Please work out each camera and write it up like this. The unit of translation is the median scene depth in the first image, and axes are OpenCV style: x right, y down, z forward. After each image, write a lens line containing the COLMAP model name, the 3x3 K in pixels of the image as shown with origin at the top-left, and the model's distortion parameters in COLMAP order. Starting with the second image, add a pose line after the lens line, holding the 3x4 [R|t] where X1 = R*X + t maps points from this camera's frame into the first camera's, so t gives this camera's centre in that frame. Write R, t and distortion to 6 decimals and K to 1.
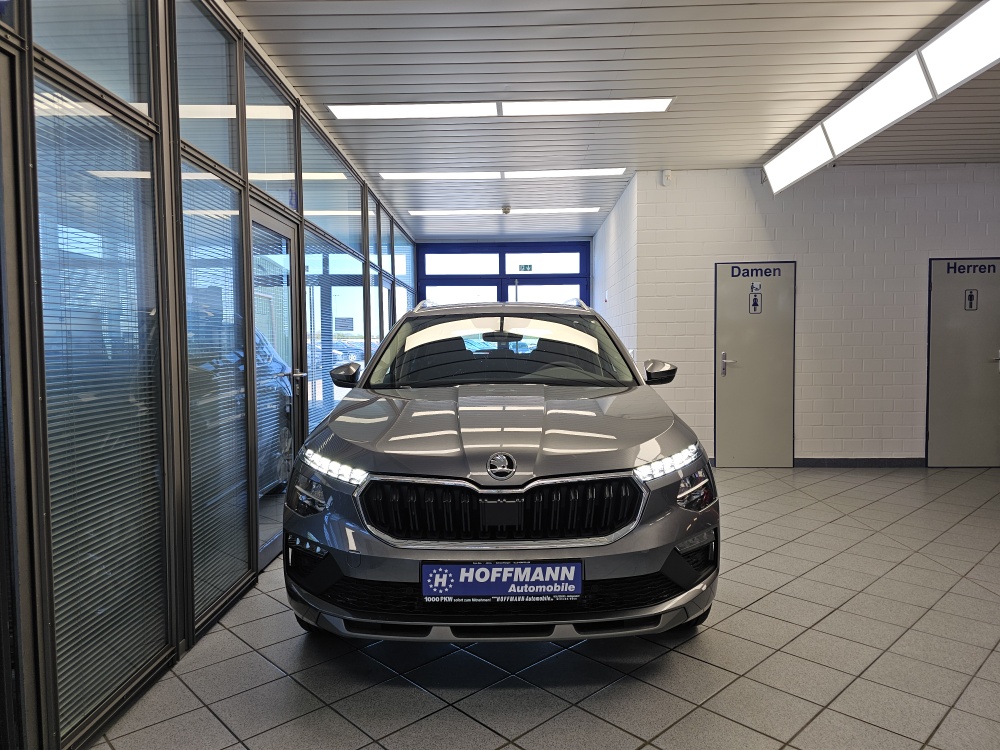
lens RADIAL K [[674.6, 0, 500.0], [0, 674.6, 375.0], [0, 0, 1]] dist [0.050540, -0.061973]
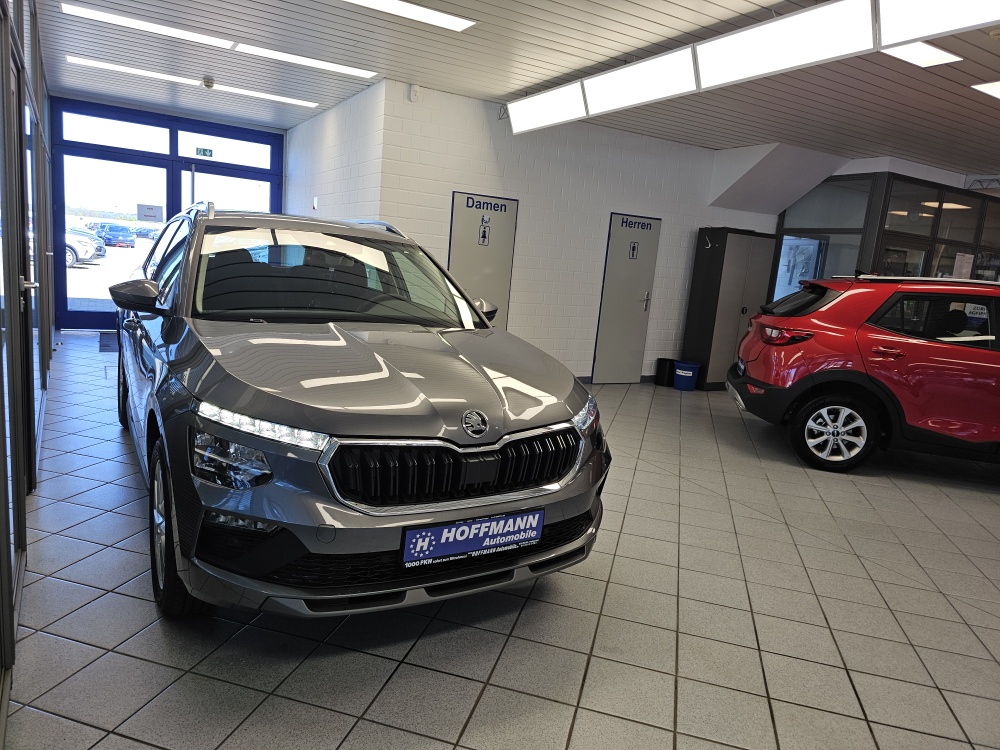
lens RADIAL K [[672.6, 0, 499.3], [0, 672.6, 380.2], [0, 0, 1]] dist [0.080211, -0.103812]
pose [[0.848236, -0.009636, 0.529531, -0.493450], [-0.070492, 0.988884, 0.130914, -0.059141], [-0.524906, -0.148374, 0.838128, 0.171277]]
